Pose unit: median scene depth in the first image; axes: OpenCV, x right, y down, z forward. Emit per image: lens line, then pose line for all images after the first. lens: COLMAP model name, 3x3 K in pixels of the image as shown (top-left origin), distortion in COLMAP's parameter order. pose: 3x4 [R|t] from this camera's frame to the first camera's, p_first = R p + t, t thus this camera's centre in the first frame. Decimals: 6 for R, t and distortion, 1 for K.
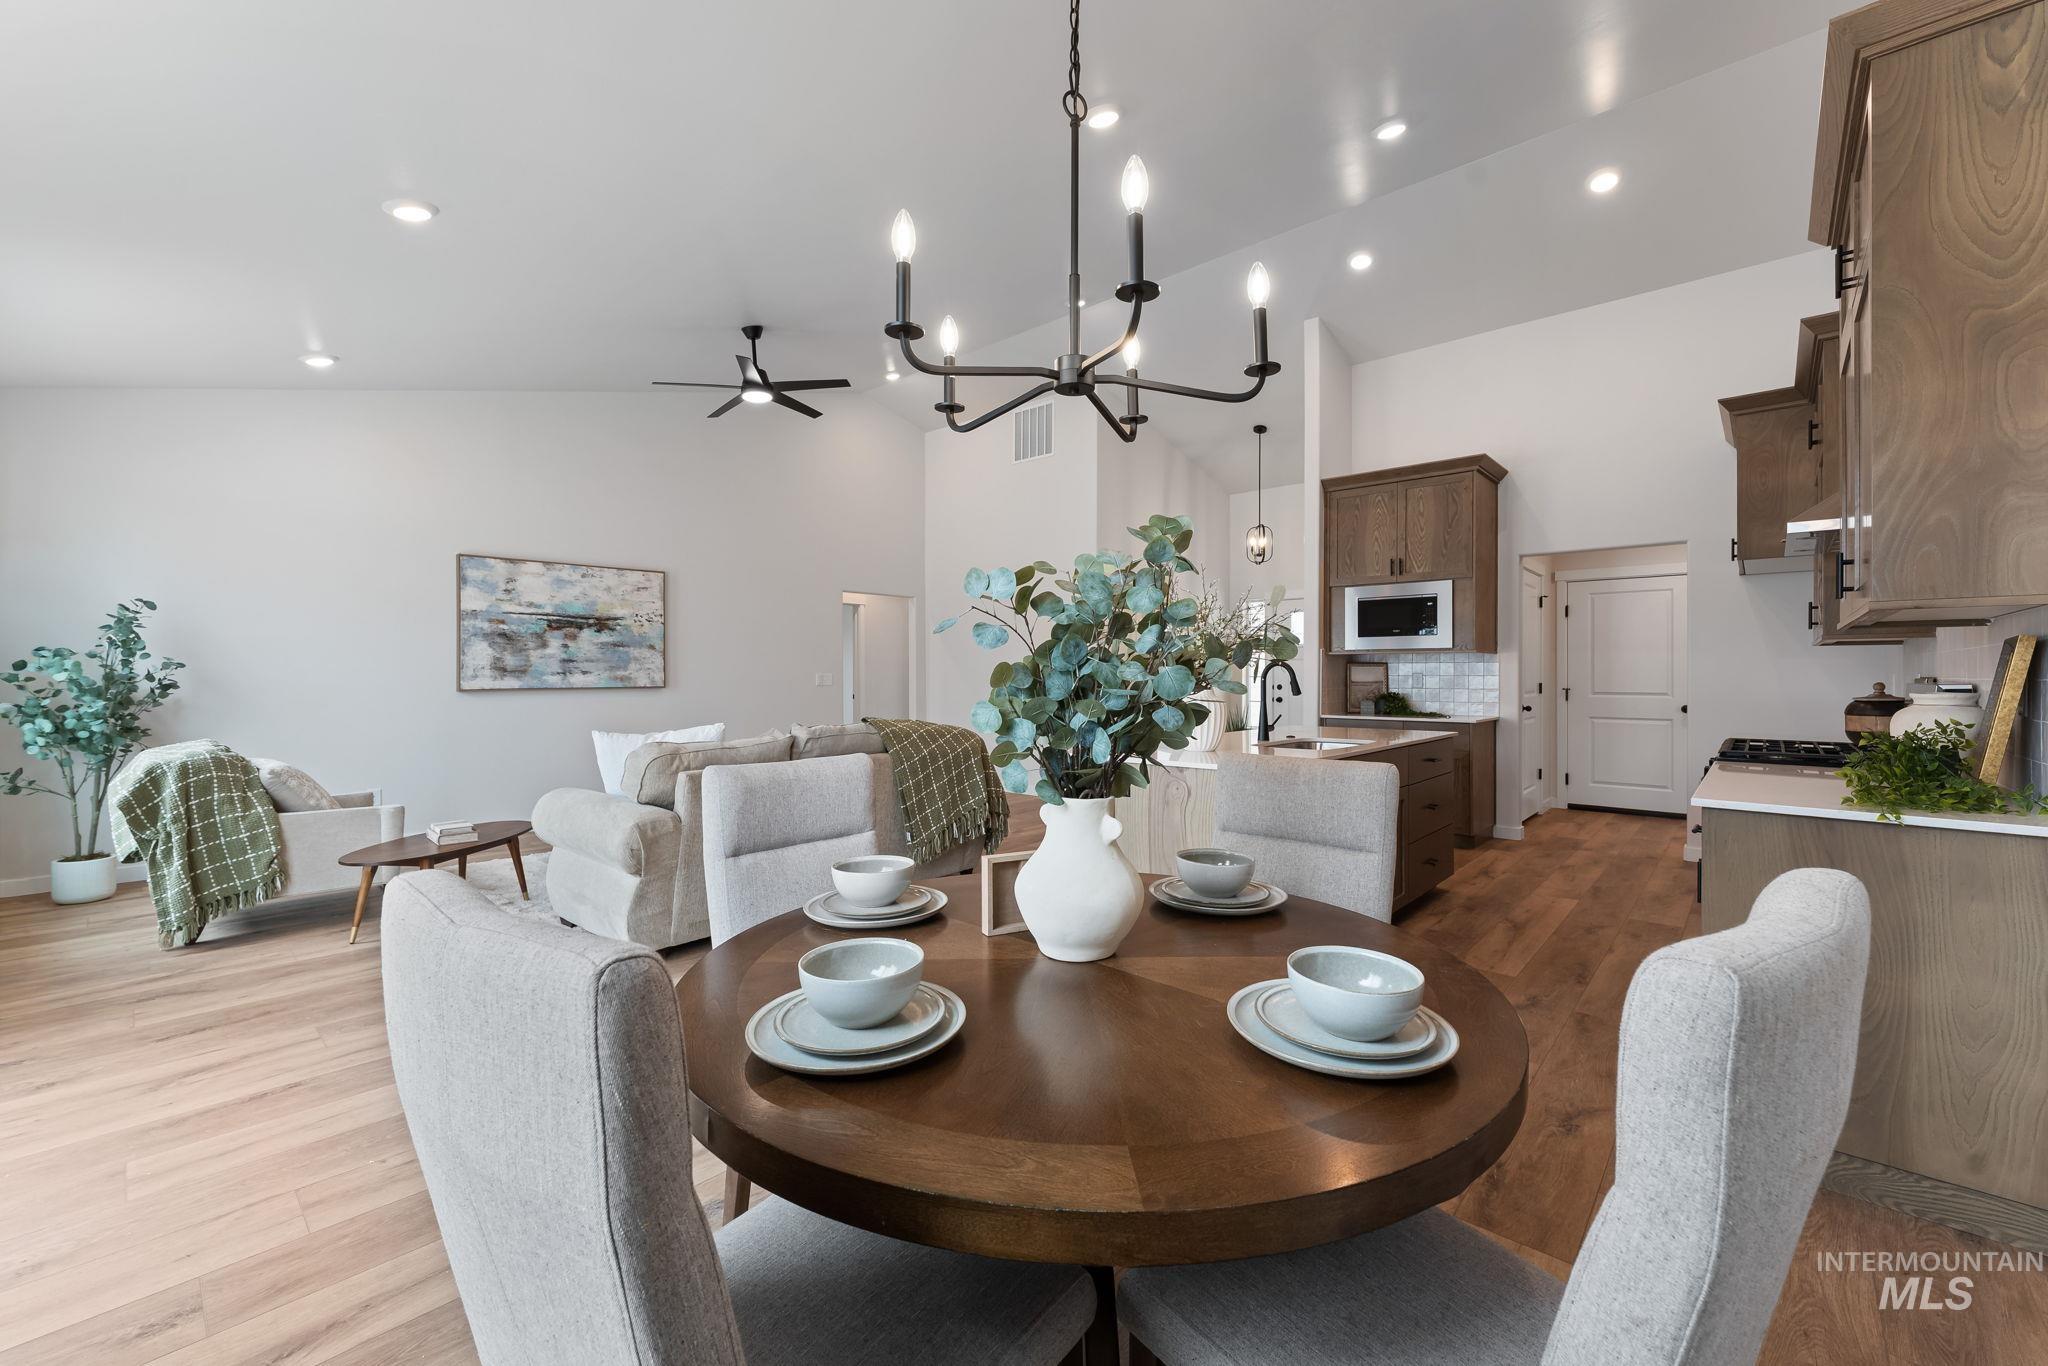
lens RADIAL K [[823.0, 0, 1034.8], [0, 823.0, 670.4], [0, 0, 1]] dist [-0.002006, -0.000020]
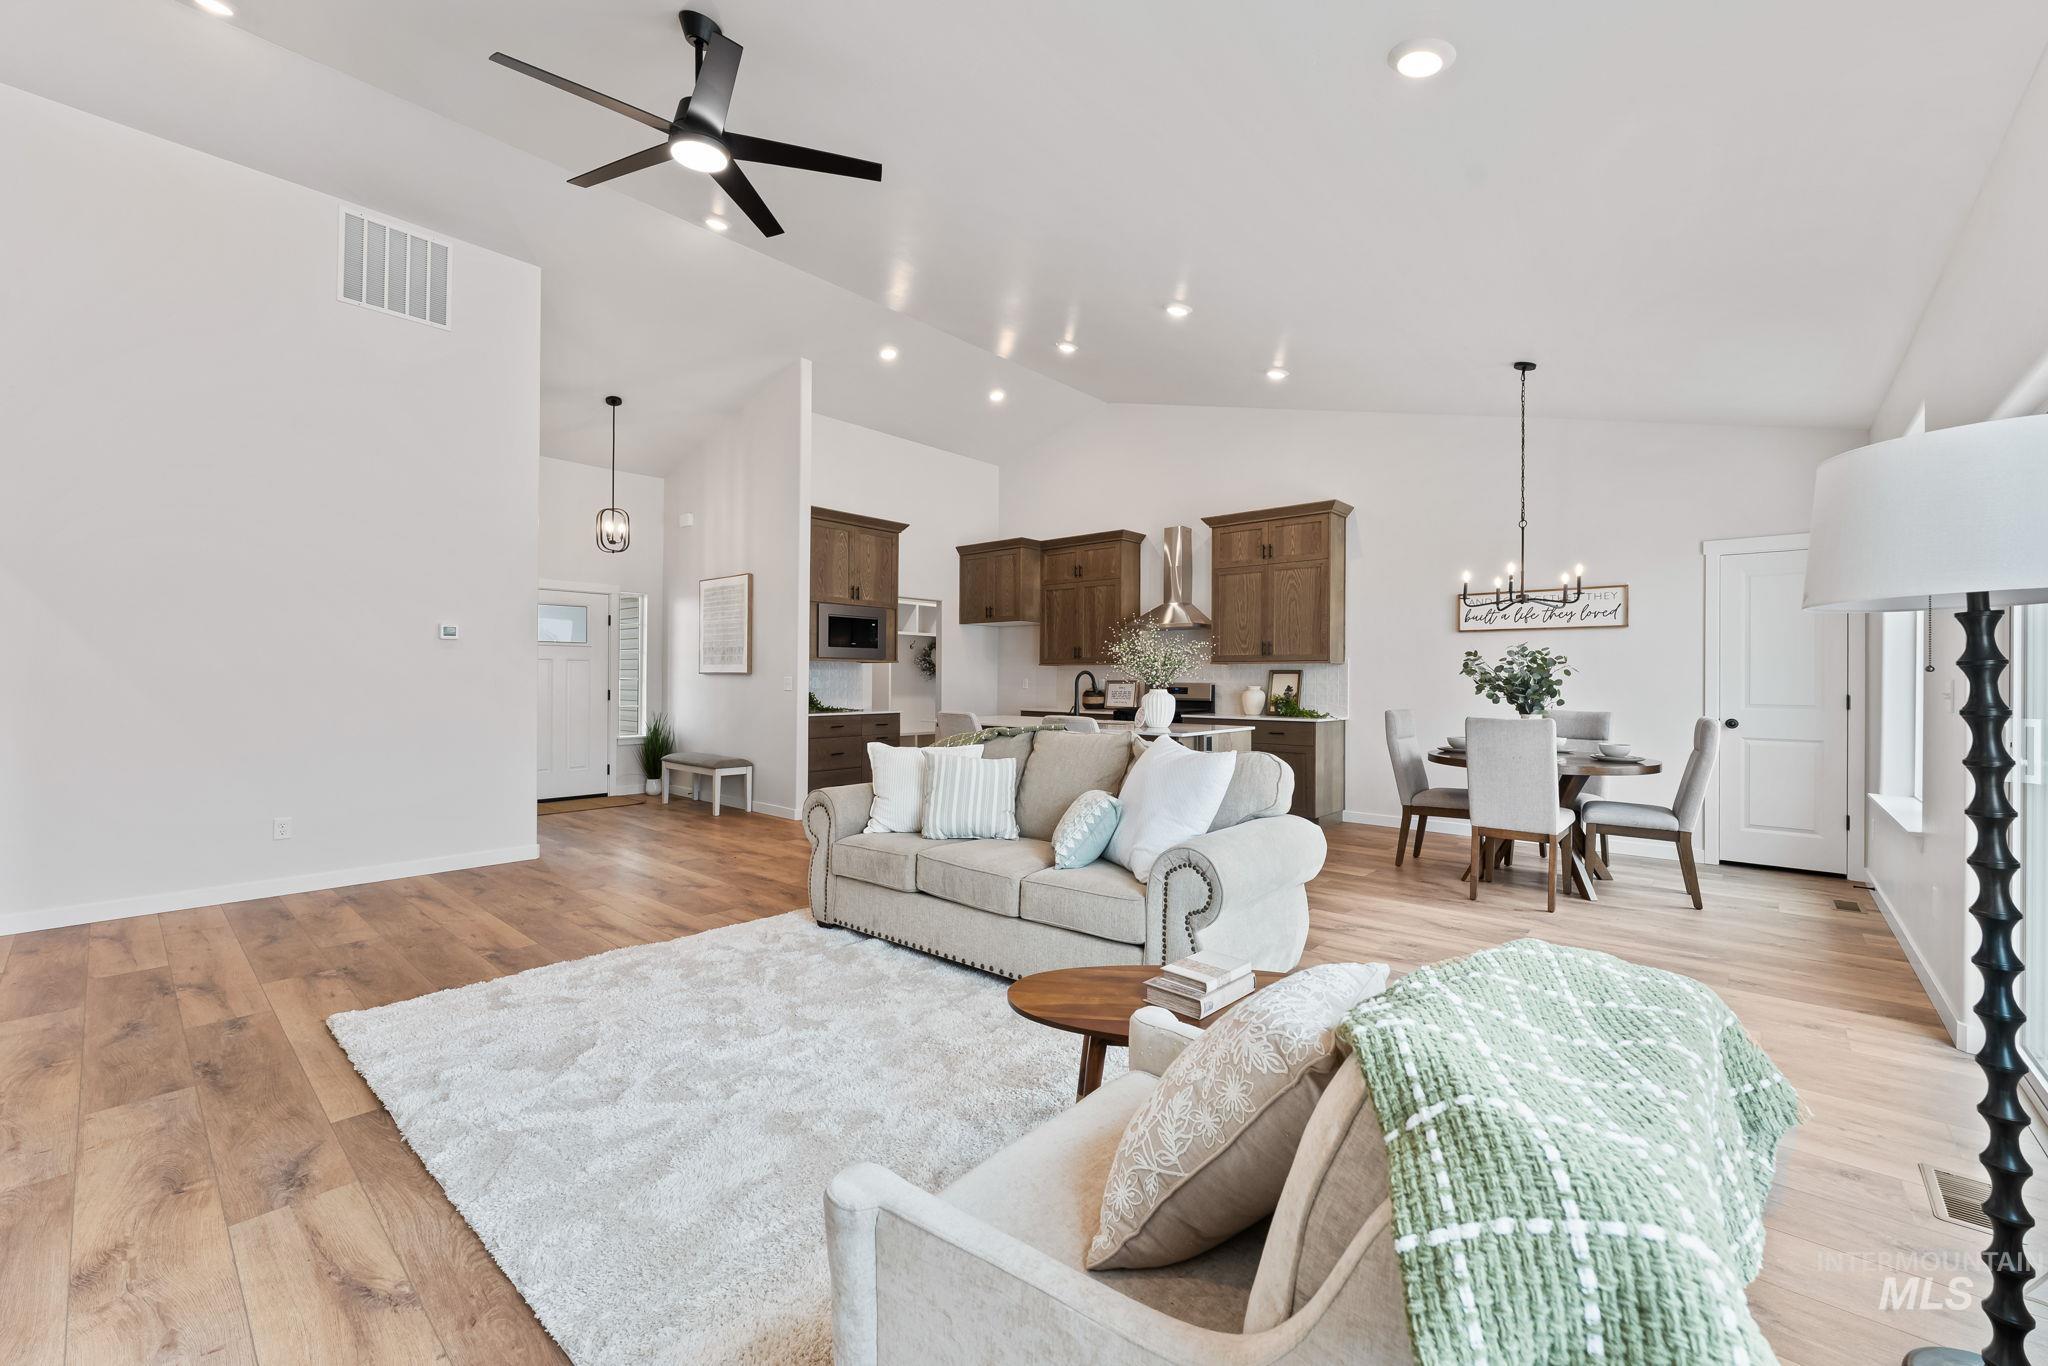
lens RADIAL K [[823.0, 0, 1032.7], [0, 823.0, 673.9], [0, 0, 1]] dist [-0.002006, -0.000020]
pose [[-0.009222, 0.006113, 0.999939, -1.021003], [-0.007015, 0.999956, -0.006178, 0.005825], [-0.999933, -0.007072, -0.009179, 0.922815]]
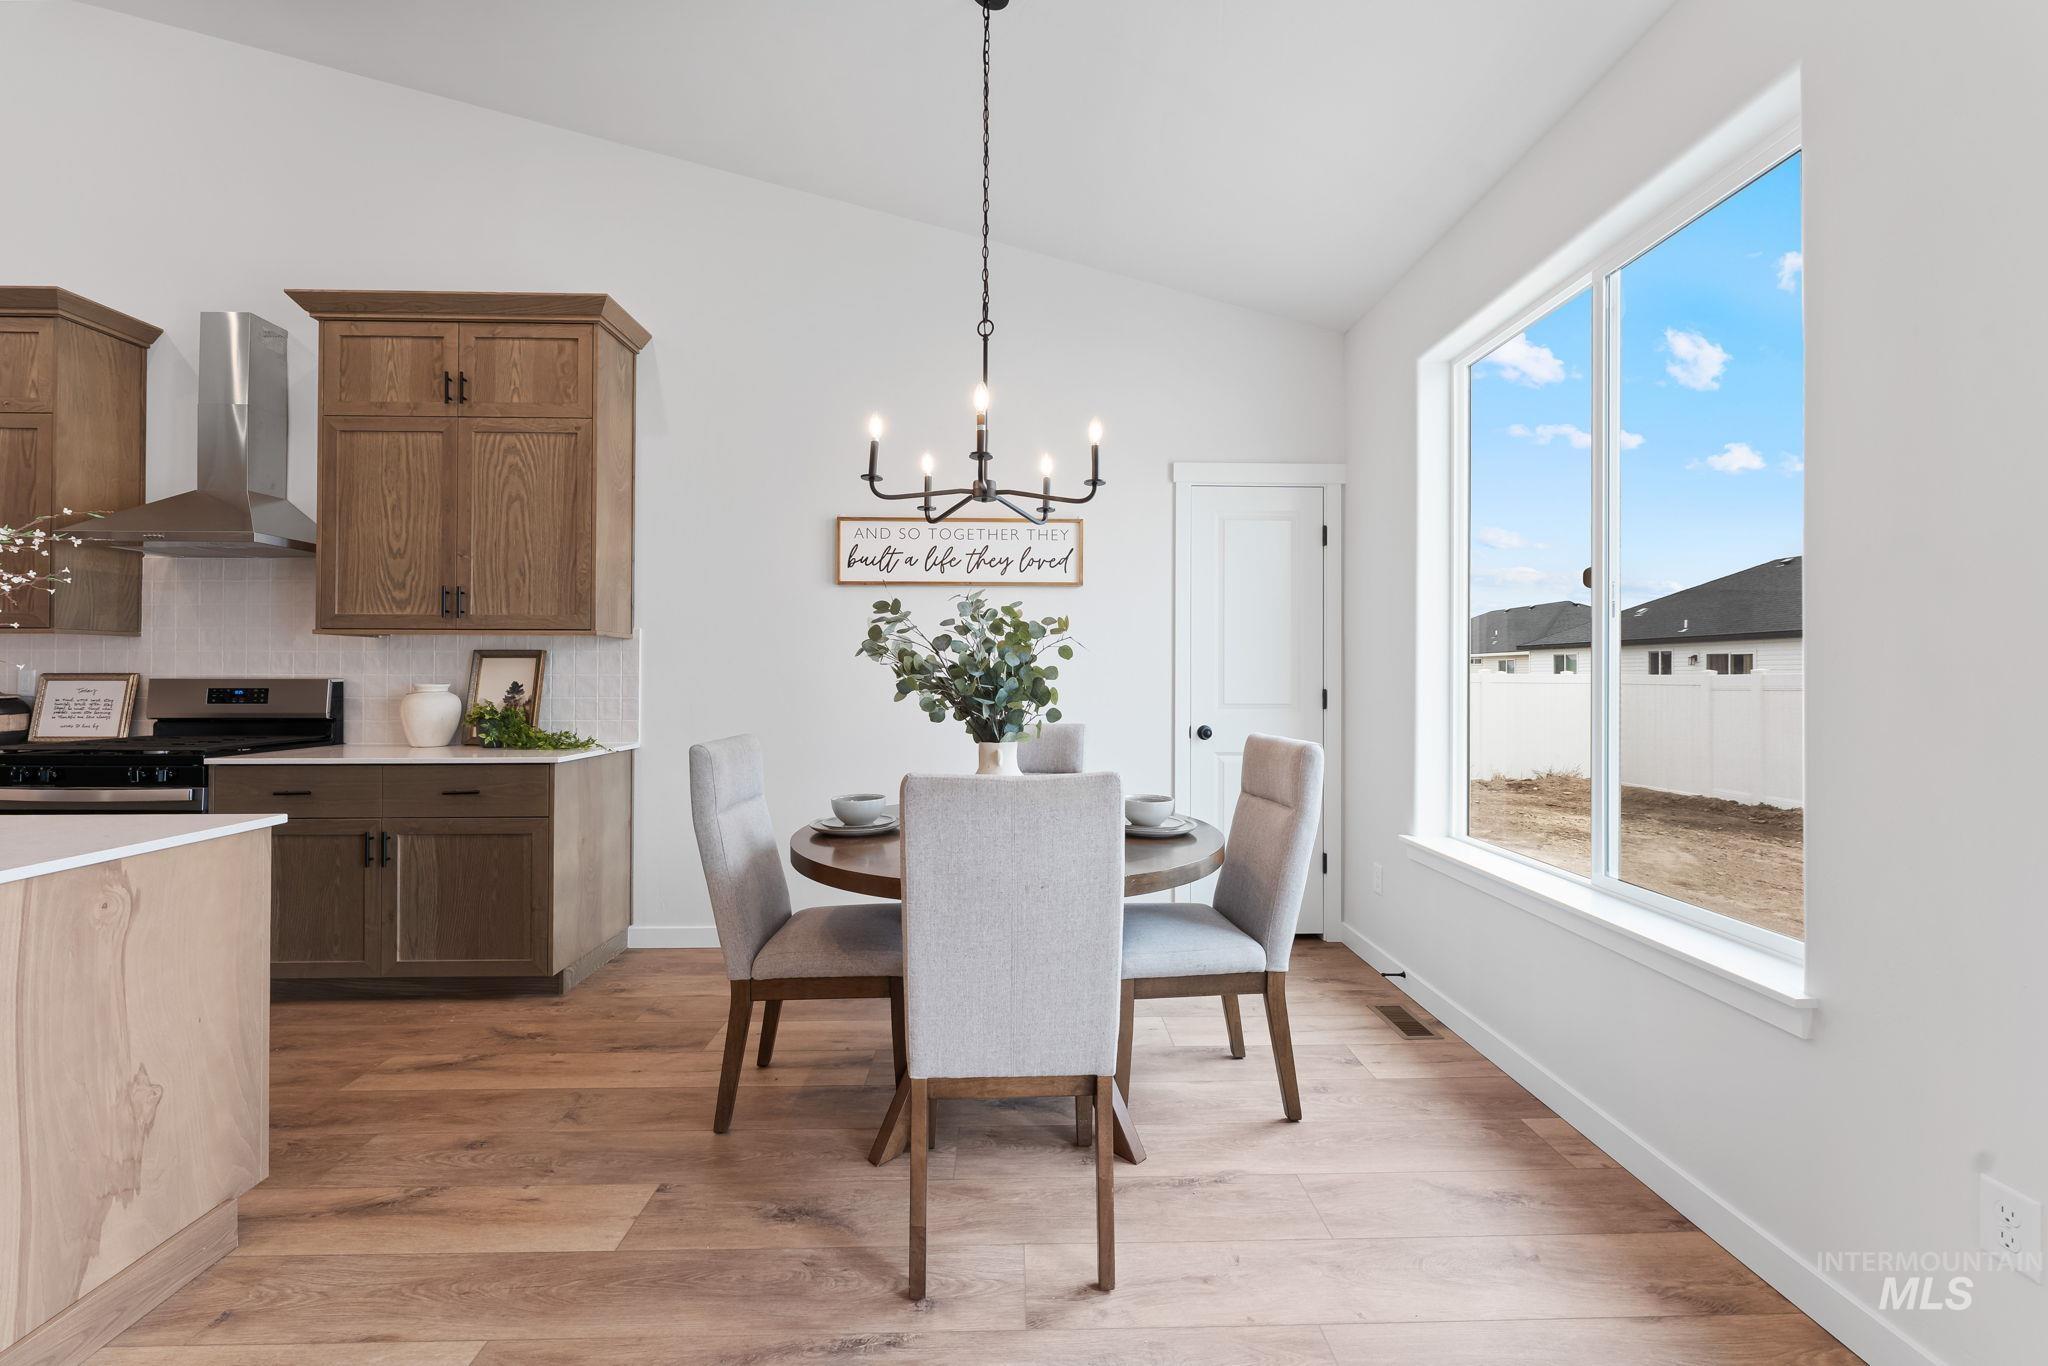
lens RADIAL K [[823.0, 0, 1017.4], [0, 823.0, 666.0], [0, 0, 1]] dist [-0.002006, -0.000020]
pose [[-0.675720, 0.005915, 0.737135, -0.355354], [-0.003138, 0.999936, -0.010900, 0.006713], [-0.737152, -0.009678, -0.675658, 0.604234]]
